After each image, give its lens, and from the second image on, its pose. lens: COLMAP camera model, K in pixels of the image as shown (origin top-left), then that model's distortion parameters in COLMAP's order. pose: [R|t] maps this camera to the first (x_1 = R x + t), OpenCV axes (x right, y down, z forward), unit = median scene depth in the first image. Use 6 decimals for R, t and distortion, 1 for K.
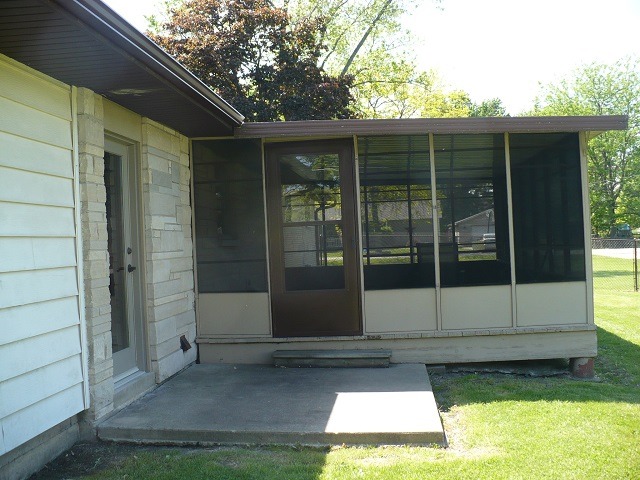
lens RADIAL K [[707.4, 0, 322.4], [0, 707.4, 239.6], [0, 0, 1]] dist [-0.146124, 0.000000]
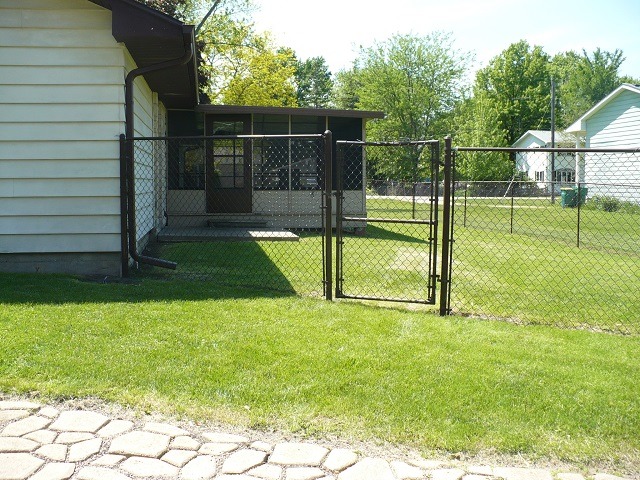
lens RADIAL K [[707.4, 0, 319.0], [0, 707.4, 240.3], [0, 0, 1]] dist [-0.146124, 0.000000]
pose [[0.967234, 0.027431, 0.252400, -0.042645], [-0.046453, 0.996485, 0.069716, 0.009566], [-0.249601, -0.079156, 0.965108, -0.166988]]
